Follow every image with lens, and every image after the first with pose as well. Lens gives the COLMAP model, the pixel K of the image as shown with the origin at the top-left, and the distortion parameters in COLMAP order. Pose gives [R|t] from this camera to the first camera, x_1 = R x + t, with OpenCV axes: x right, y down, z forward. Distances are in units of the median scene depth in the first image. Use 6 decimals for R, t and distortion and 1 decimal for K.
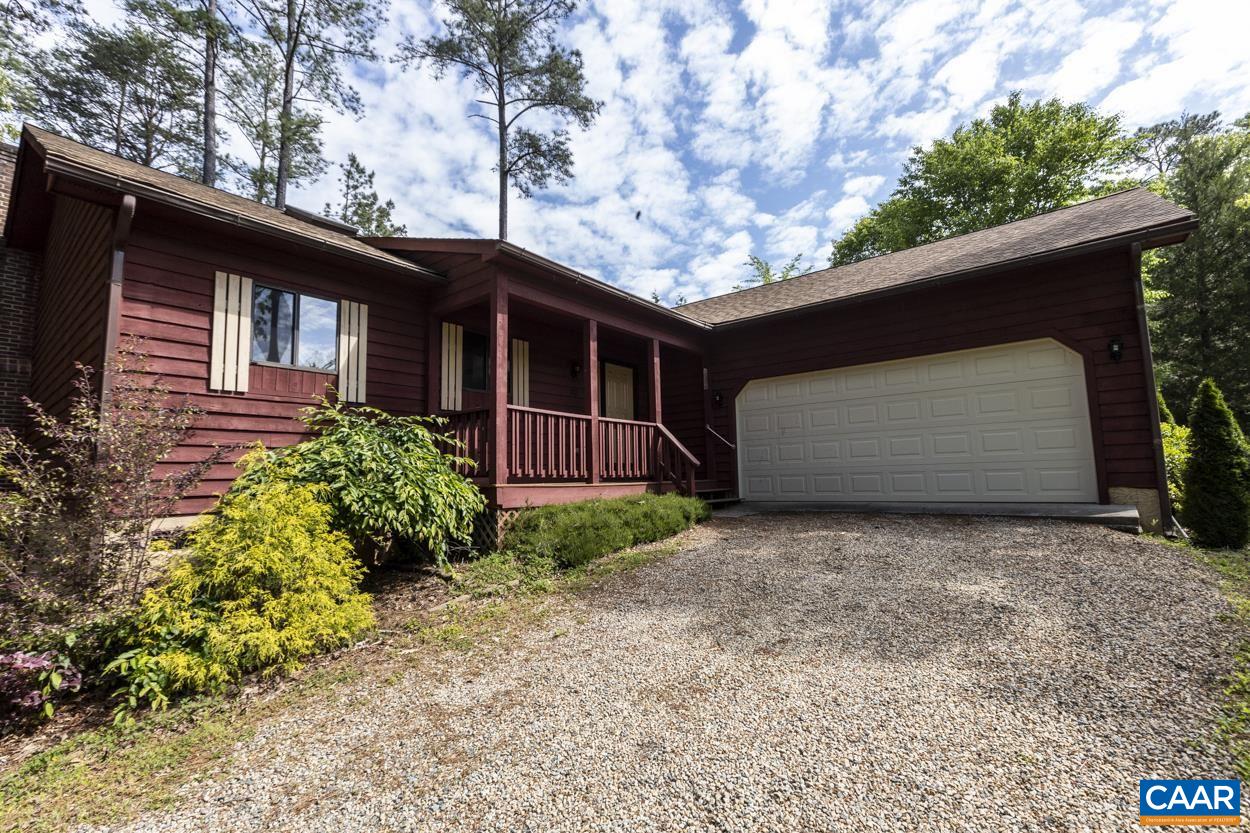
lens RADIAL K [[555.7, 0, 626.2], [0, 555.7, 415.5], [0, 0, 1]] dist [0.001389, -0.000092]
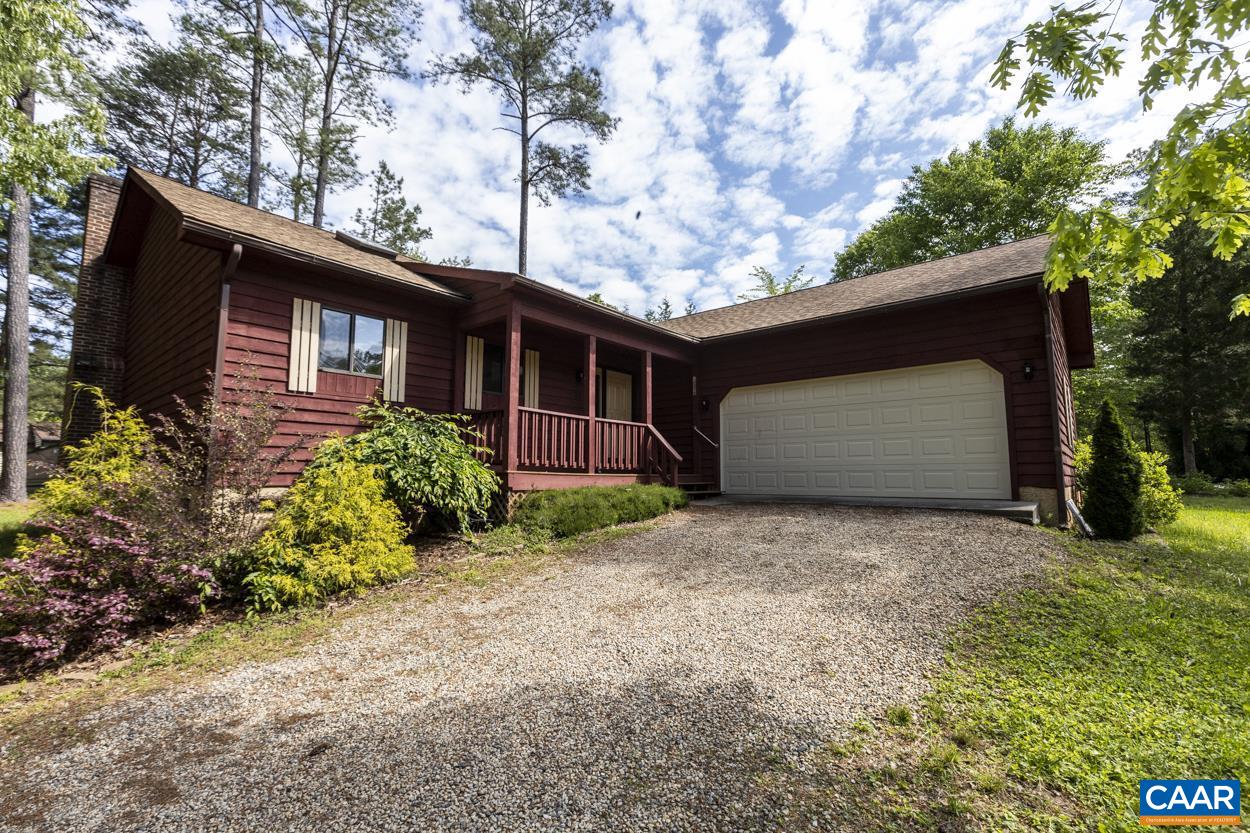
lens RADIAL K [[555.7, 0, 626.2], [0, 555.7, 415.5], [0, 0, 1]] dist [0.001389, -0.000092]
pose [[0.999271, 0.022457, -0.030880, 0.049440], [-0.022386, 0.999746, 0.002636, -0.006386], [0.030931, -0.001942, 0.999520, -0.175467]]
